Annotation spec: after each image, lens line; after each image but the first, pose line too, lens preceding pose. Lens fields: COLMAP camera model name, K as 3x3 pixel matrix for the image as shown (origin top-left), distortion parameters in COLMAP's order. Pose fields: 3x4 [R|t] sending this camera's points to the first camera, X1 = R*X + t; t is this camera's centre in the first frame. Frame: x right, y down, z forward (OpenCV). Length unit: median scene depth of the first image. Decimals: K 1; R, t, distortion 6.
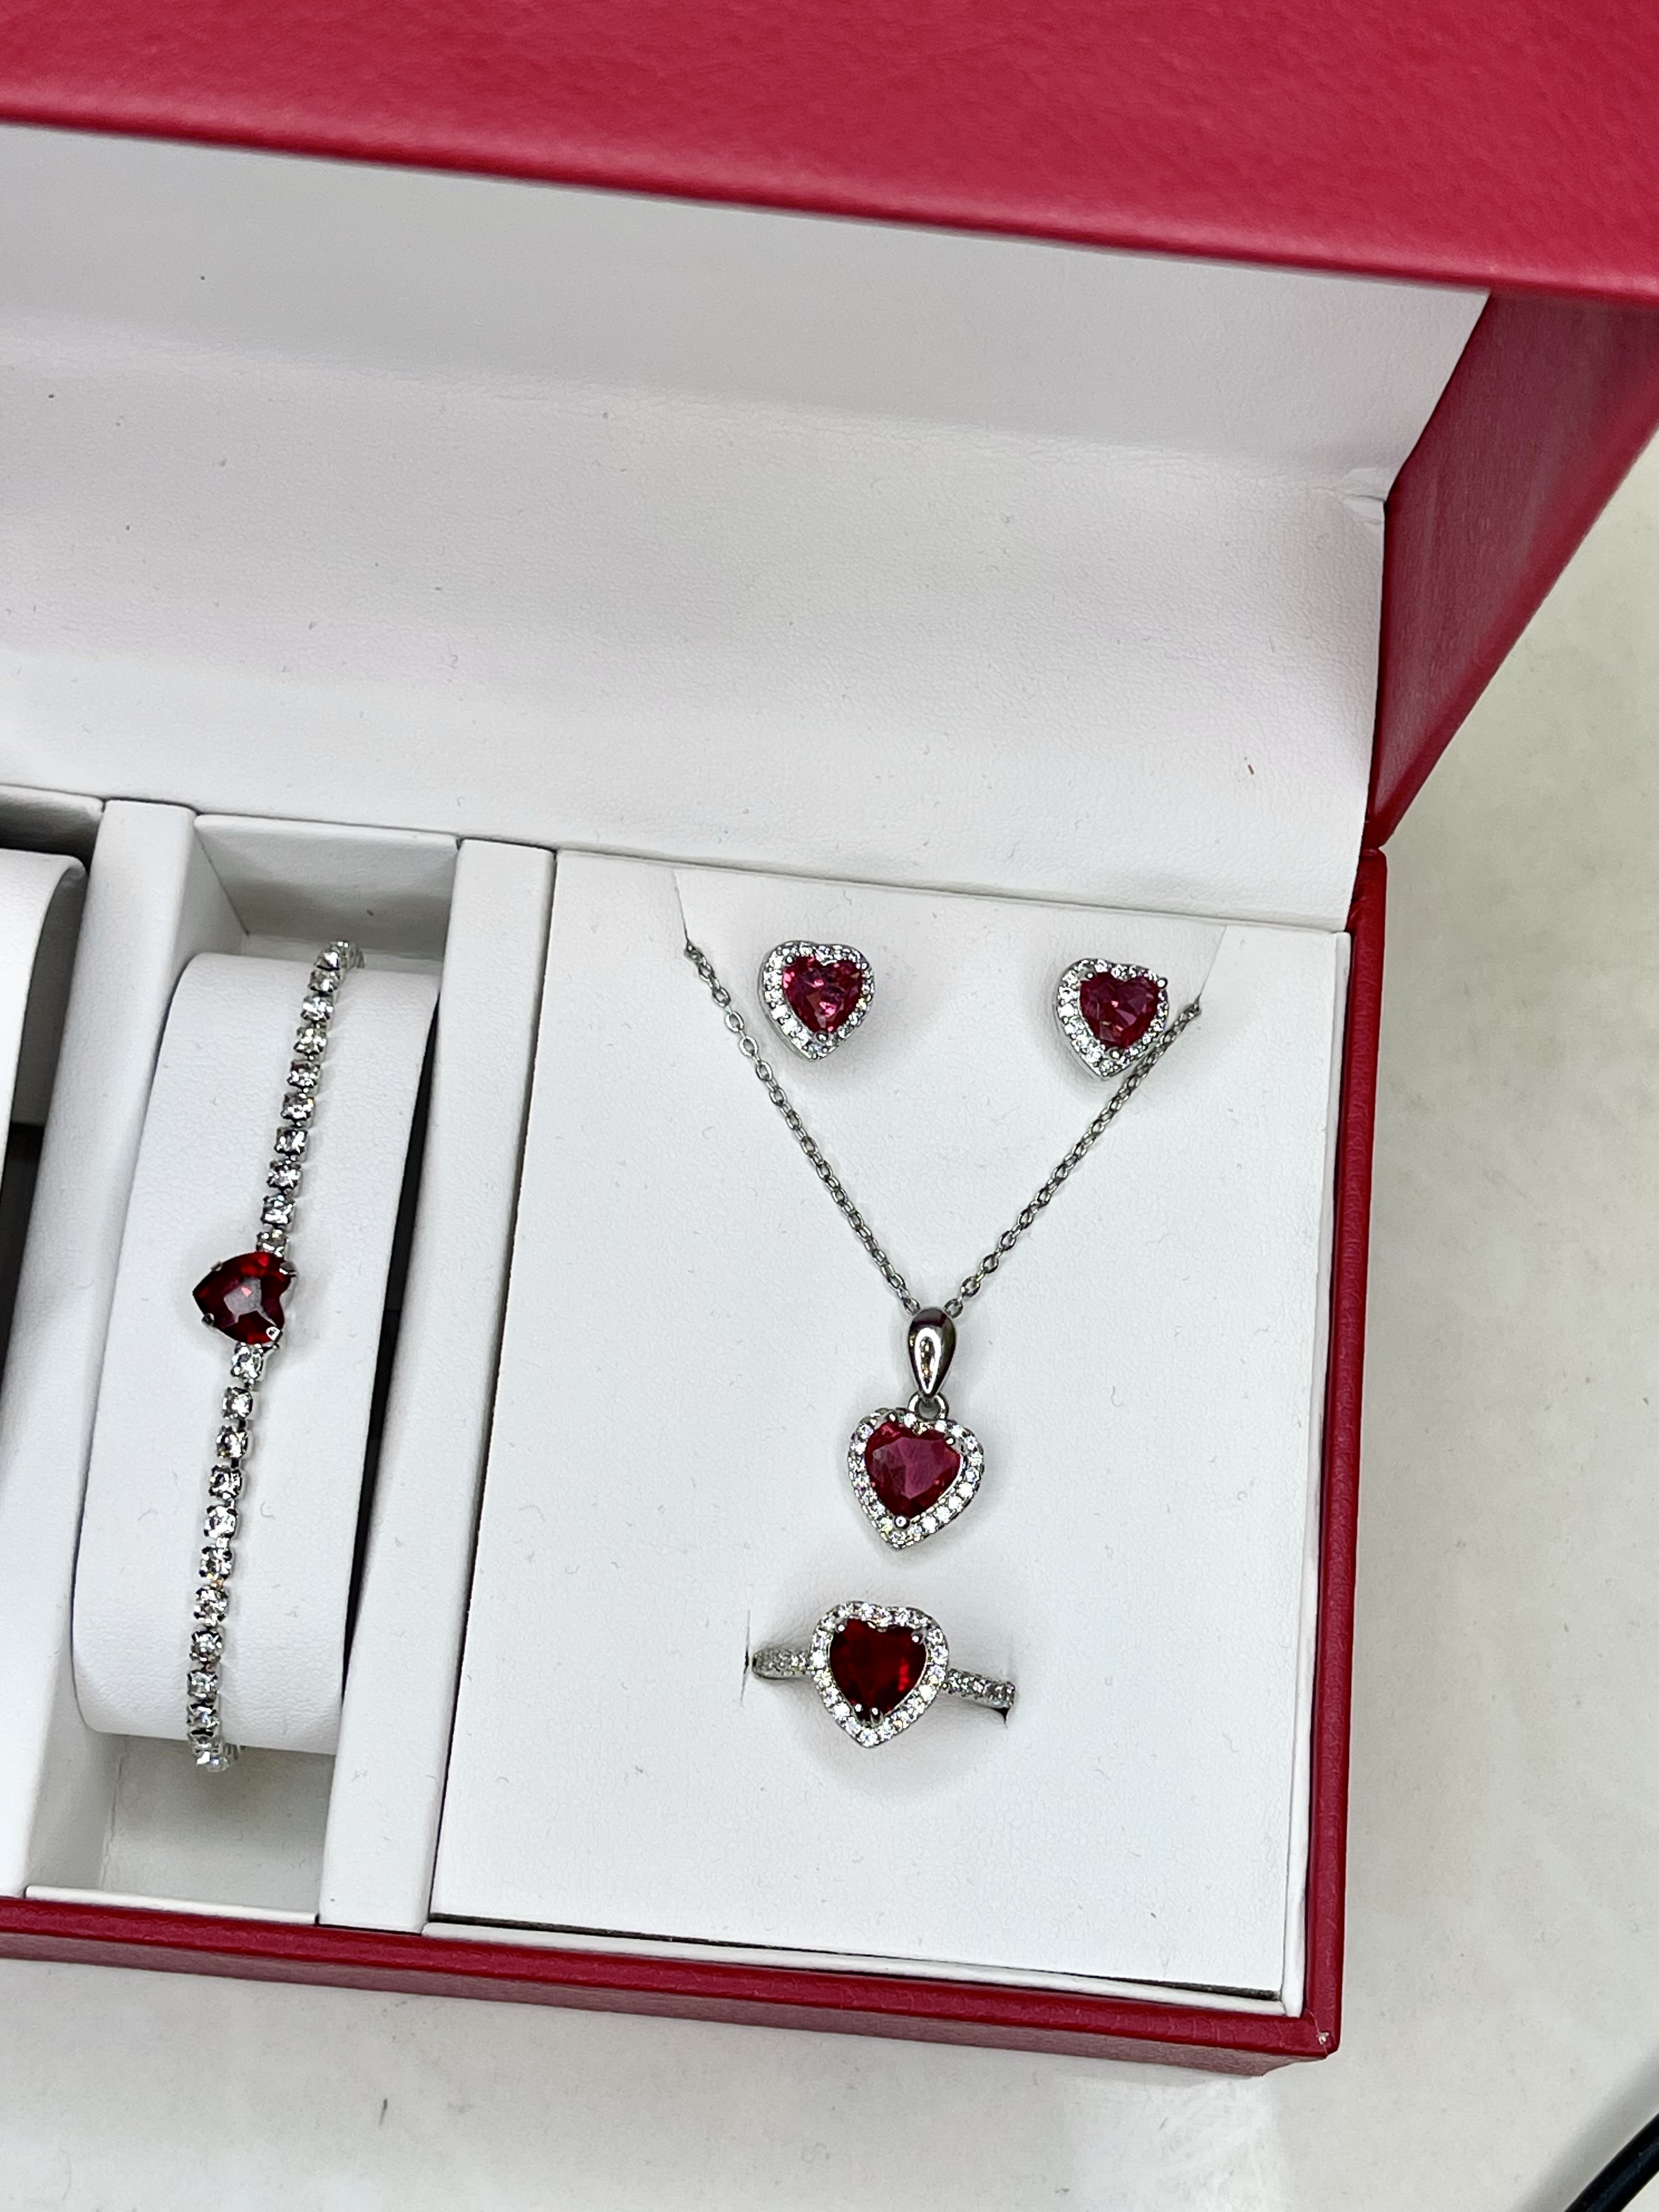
lens RADIAL K [[3277.8, 0, 865.1], [0, 3277.8, 1102.6], [0, 0, 1]] dist [0.047974, 0.000000]
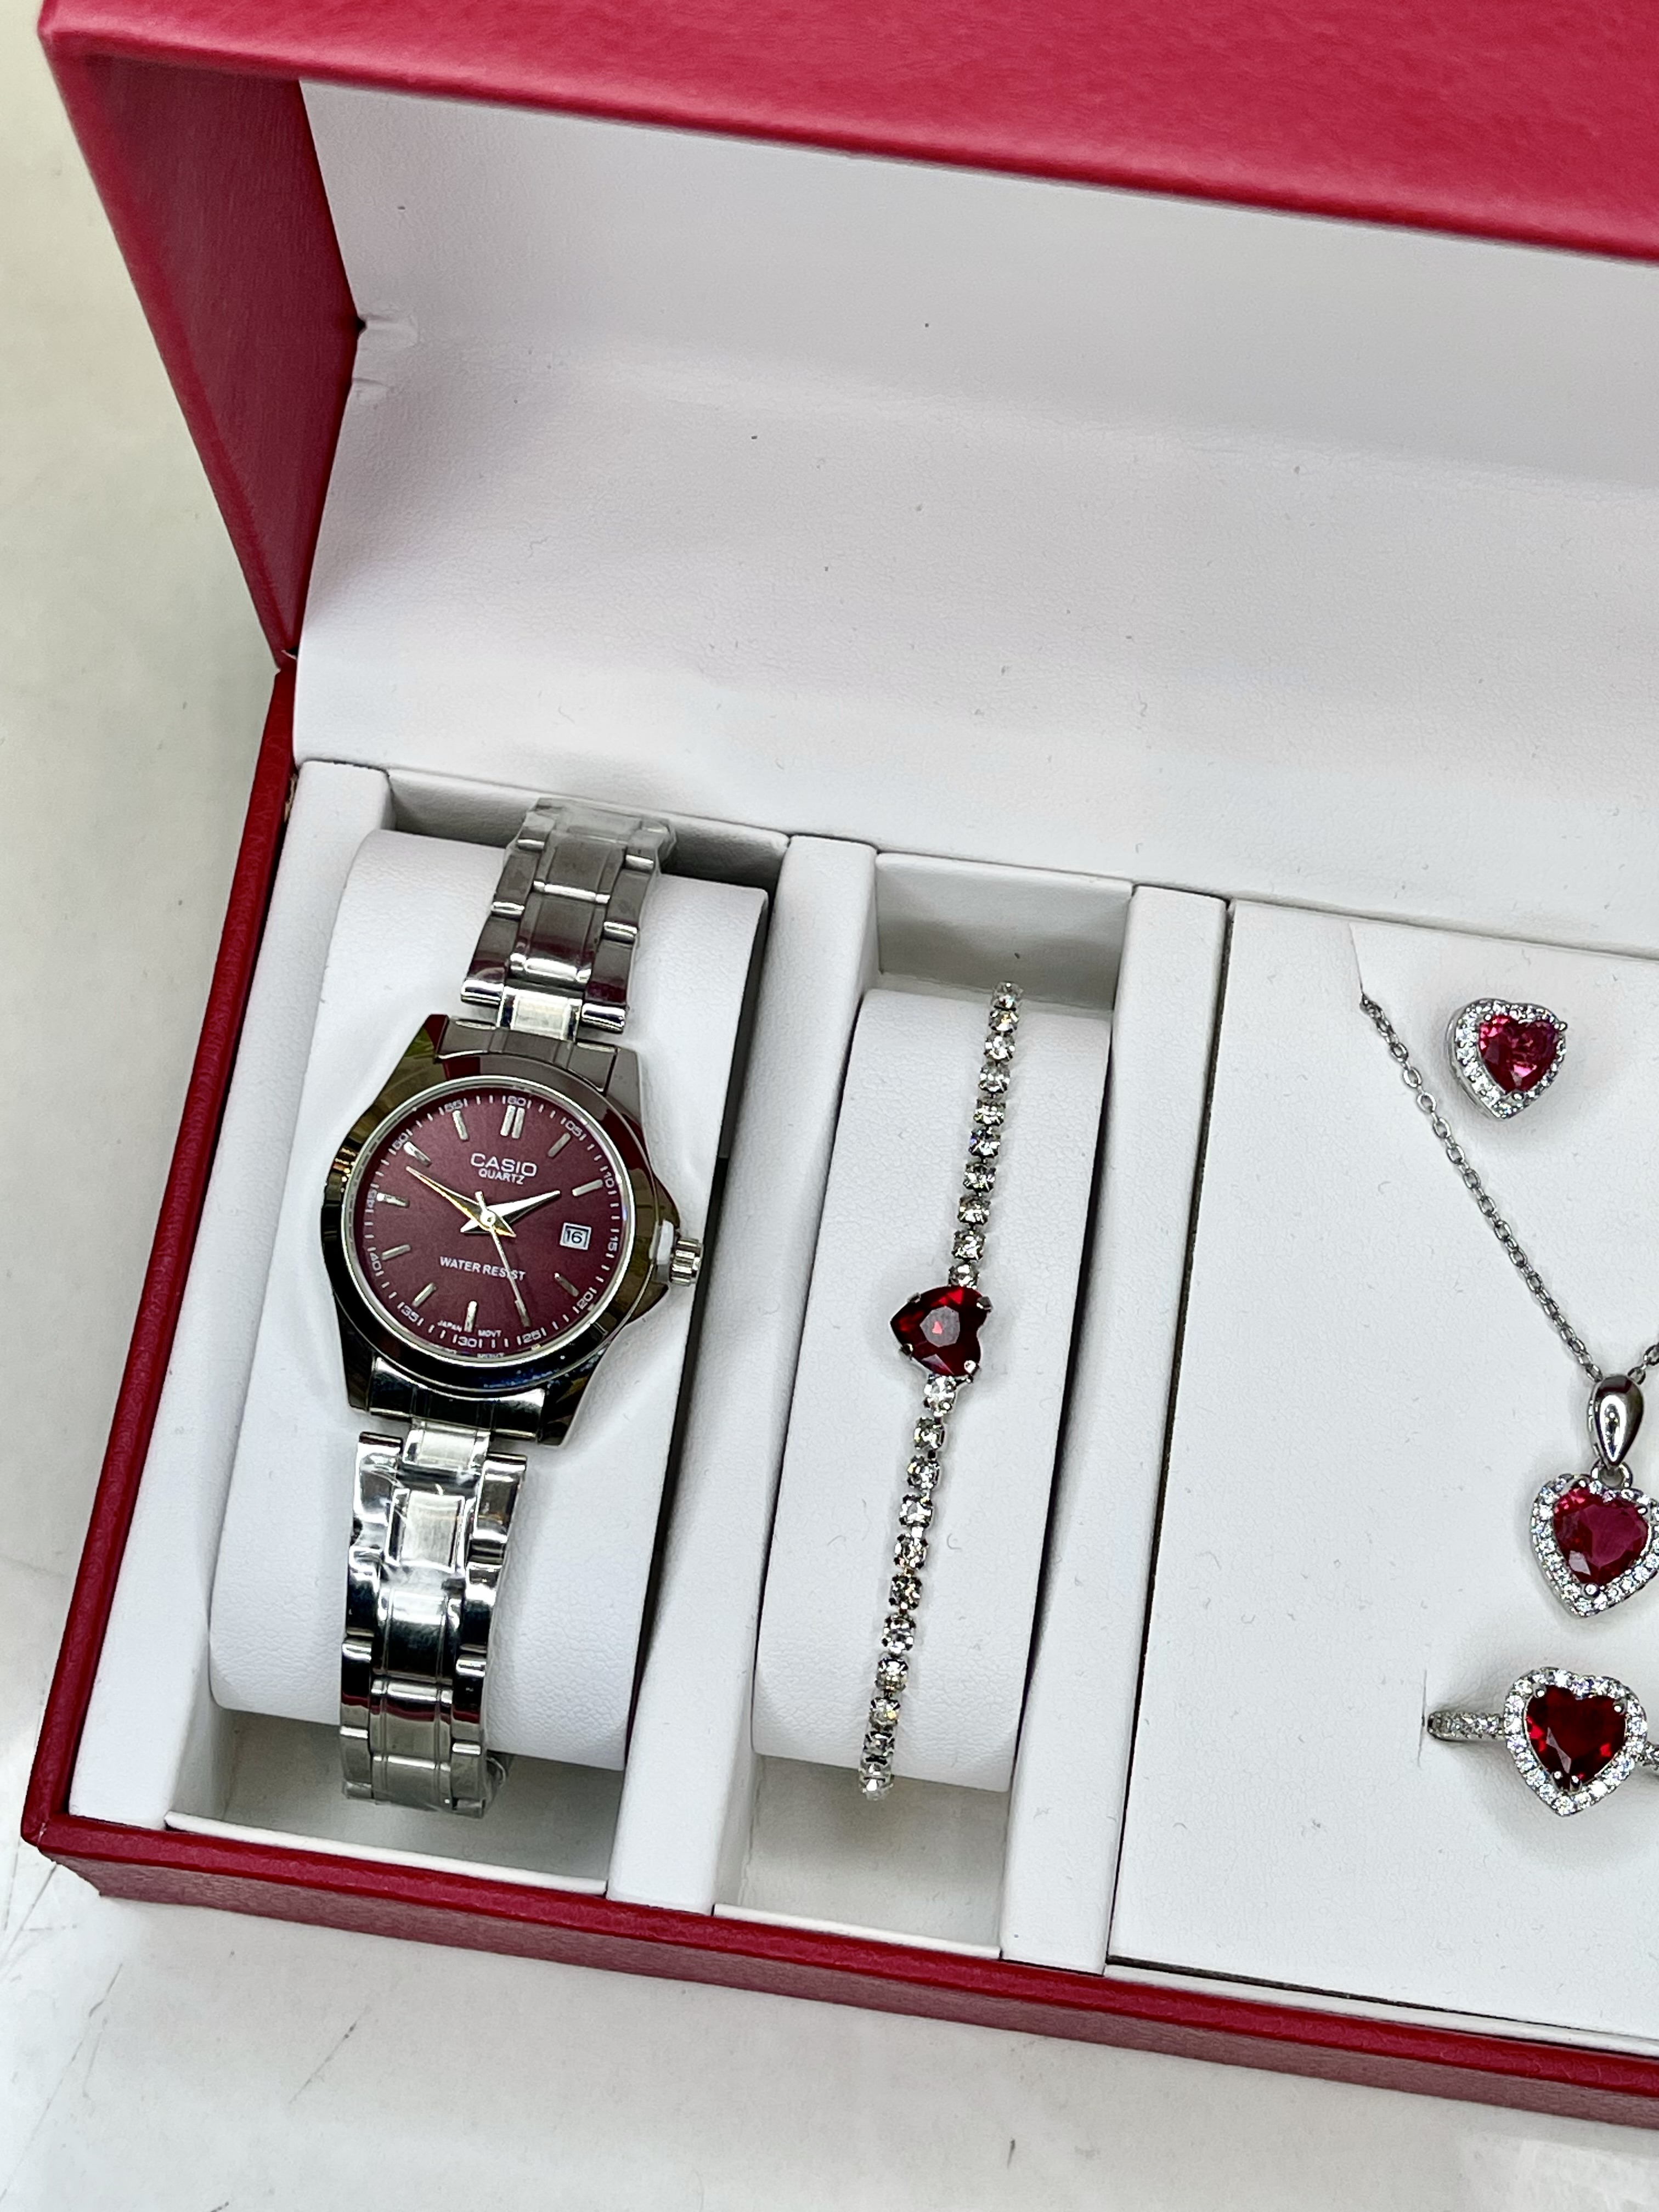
lens RADIAL K [[3277.8, 0, 822.8], [0, 3277.8, 1099.8], [0, 0, 1]] dist [0.047974, 0.000000]
pose [[0.997191, 0.041297, -0.062486, -0.162186], [-0.042445, 0.998951, -0.017163, 0.007071], [0.061712, 0.019767, 0.997898, -0.008603]]
